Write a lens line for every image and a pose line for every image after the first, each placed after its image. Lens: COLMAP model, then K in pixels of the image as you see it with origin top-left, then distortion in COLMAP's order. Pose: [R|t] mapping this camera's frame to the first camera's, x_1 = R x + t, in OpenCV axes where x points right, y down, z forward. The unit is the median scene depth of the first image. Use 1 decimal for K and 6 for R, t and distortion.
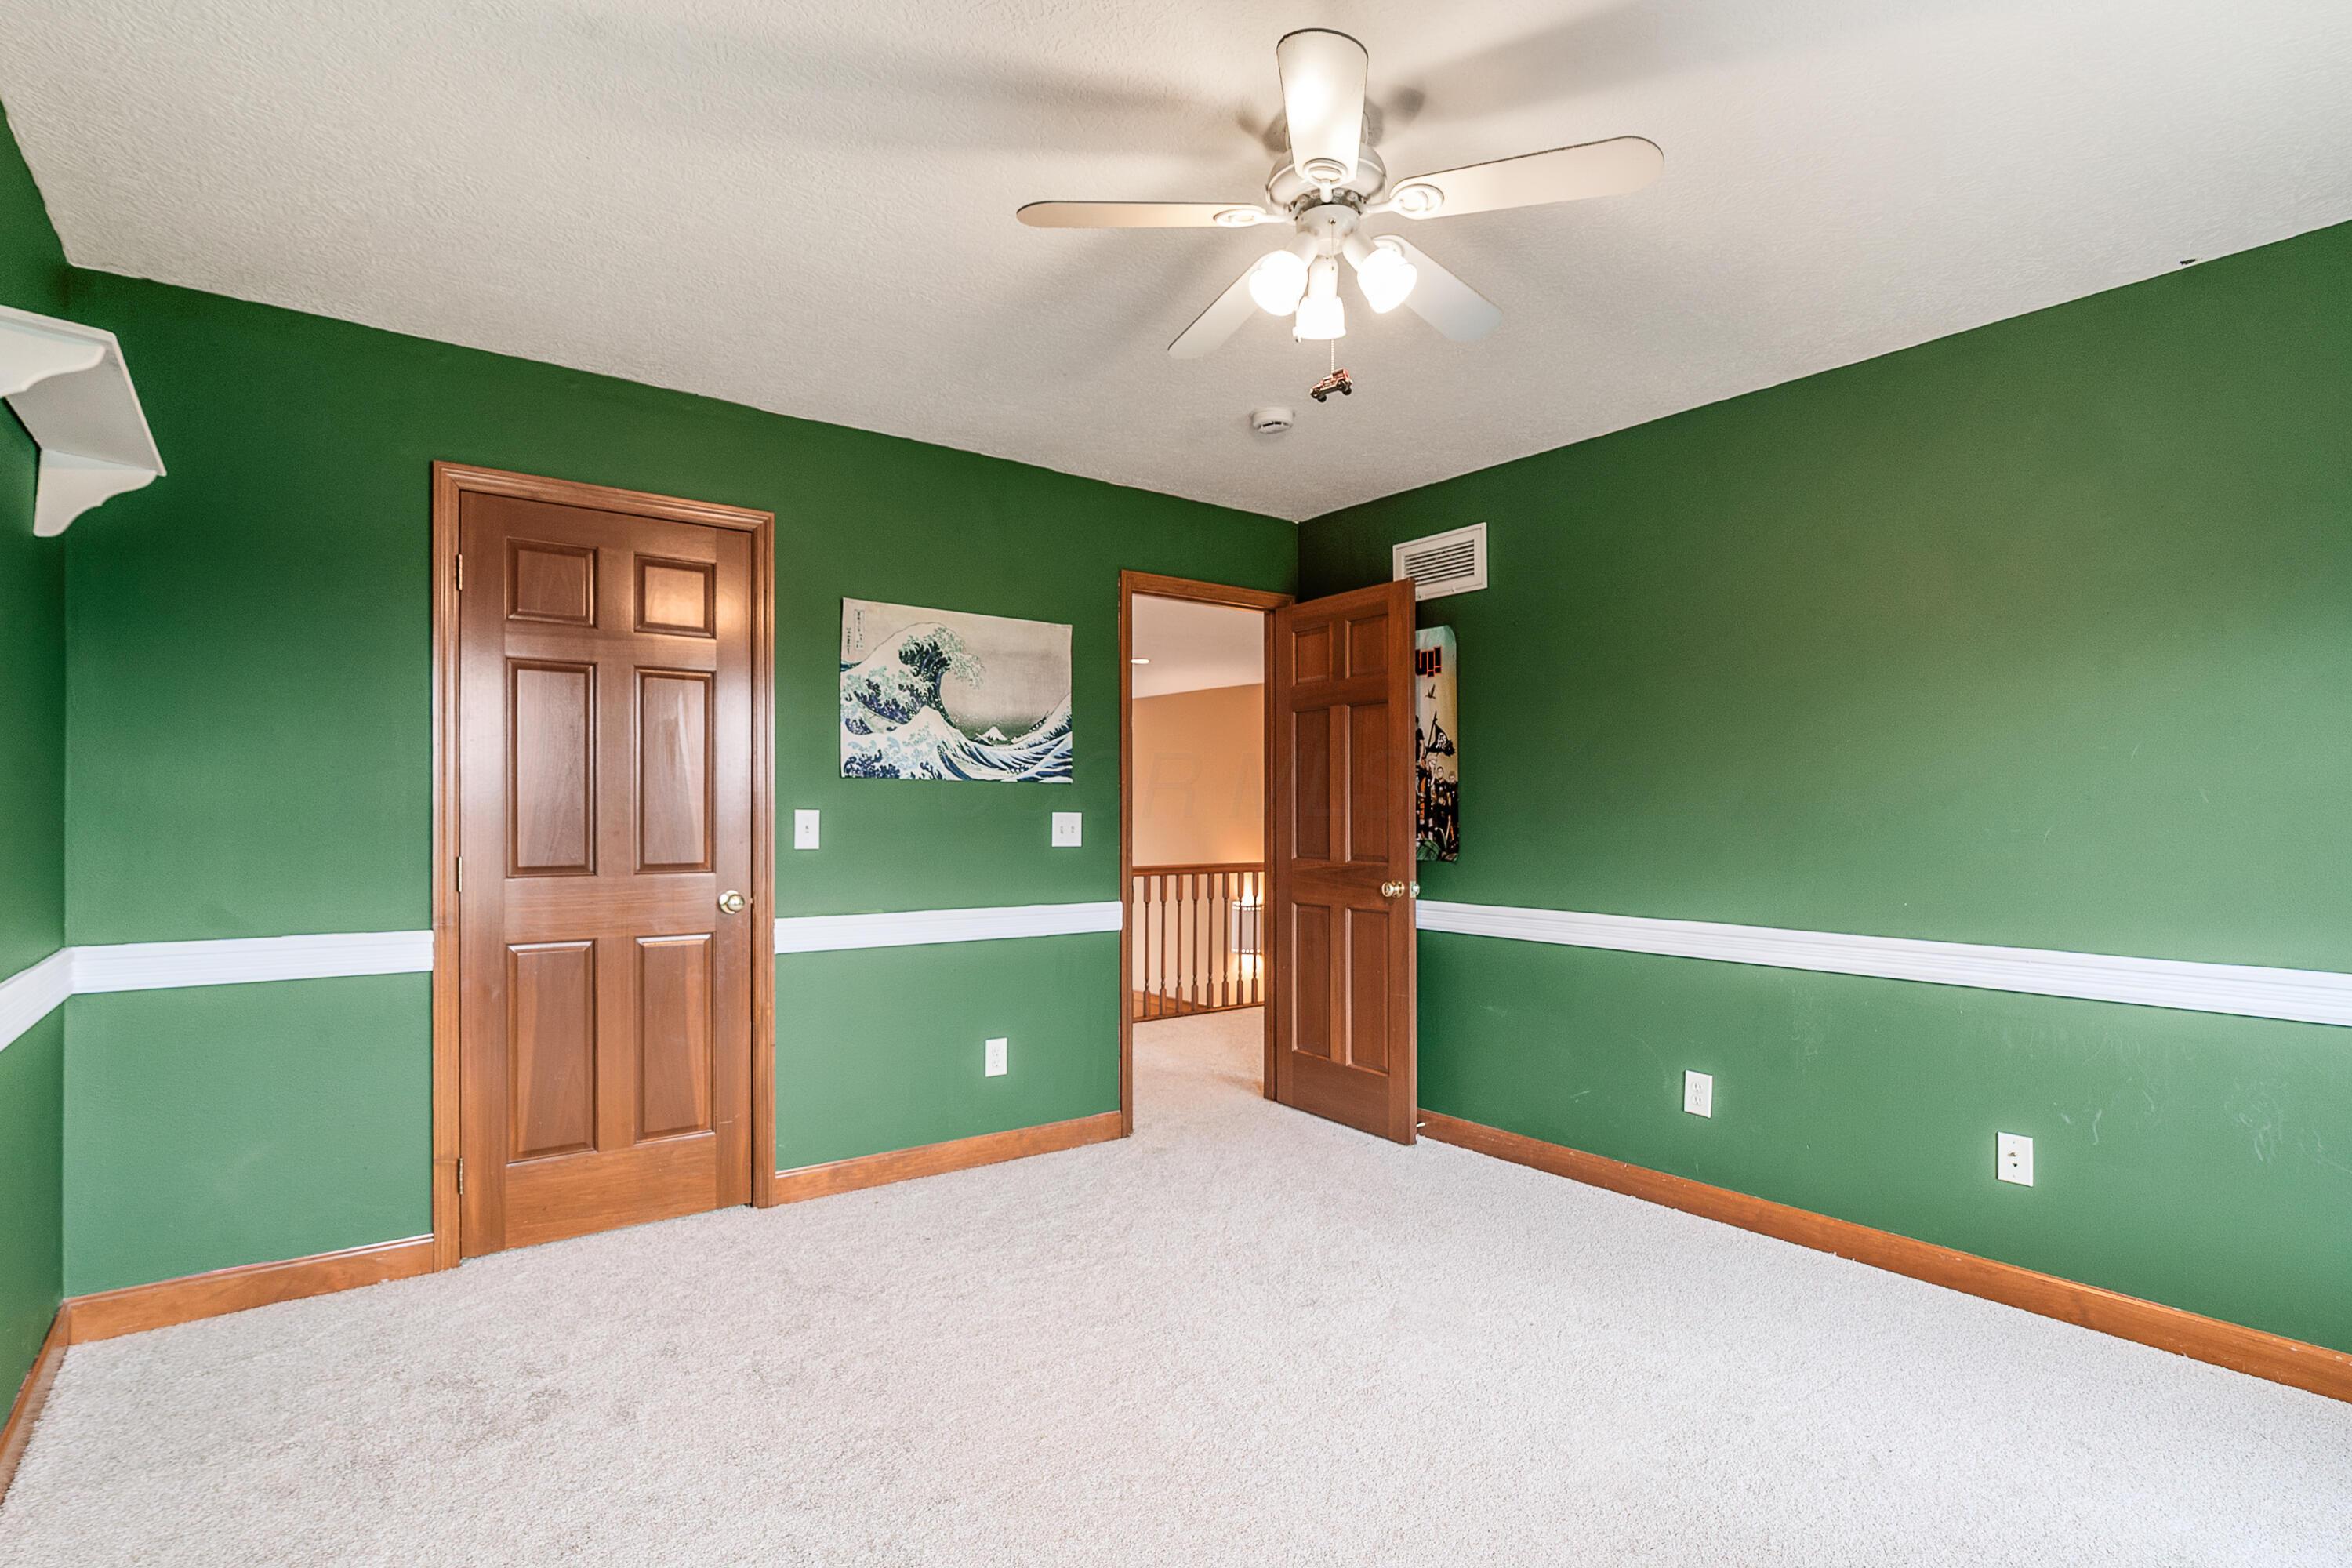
lens RADIAL K [[1103.6, 0, 1175.6], [0, 1103.6, 844.8], [0, 0, 1]] dist [-0.001113, -0.000021]
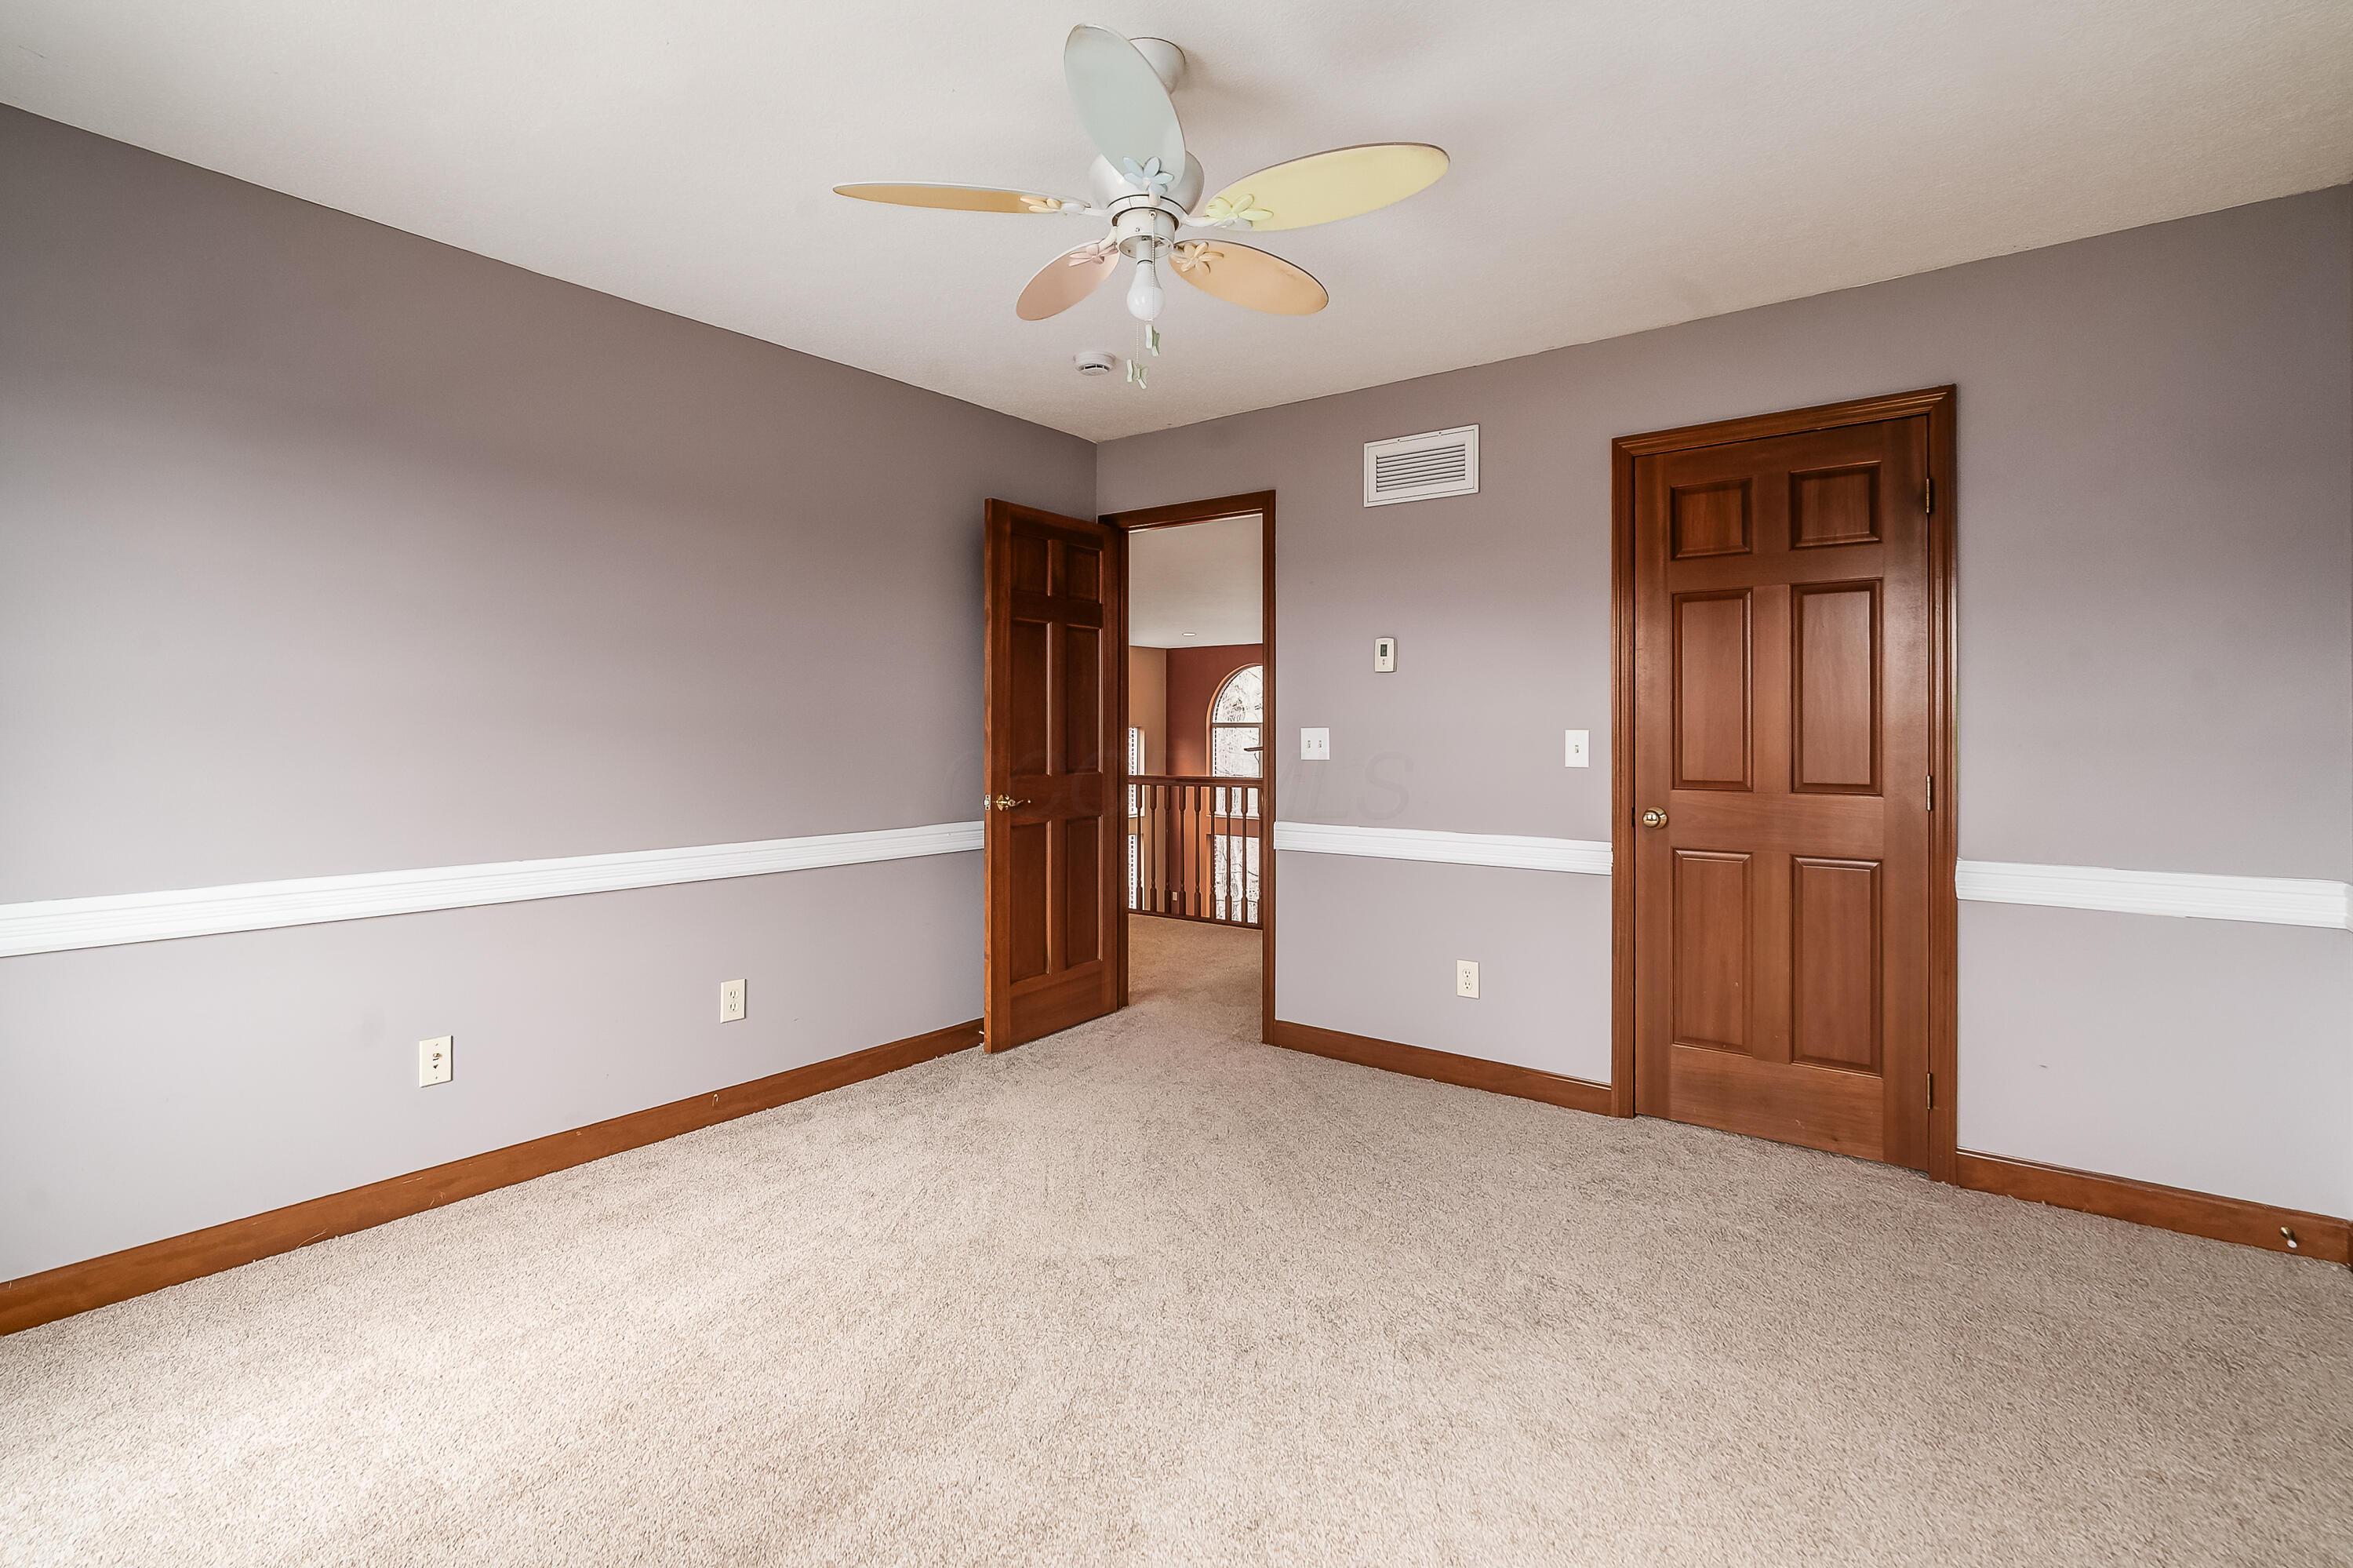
lens RADIAL K [[1069.8, 0, 1182.8], [0, 1069.8, 742.8], [0, 0, 1]] dist [-0.000676, -0.000034]
pose [[0.249579, -0.002554, -0.968351, 0.836025], [-0.015133, 0.999864, -0.006537, -0.006039], [0.968236, 0.016286, 0.249507, 0.626046]]
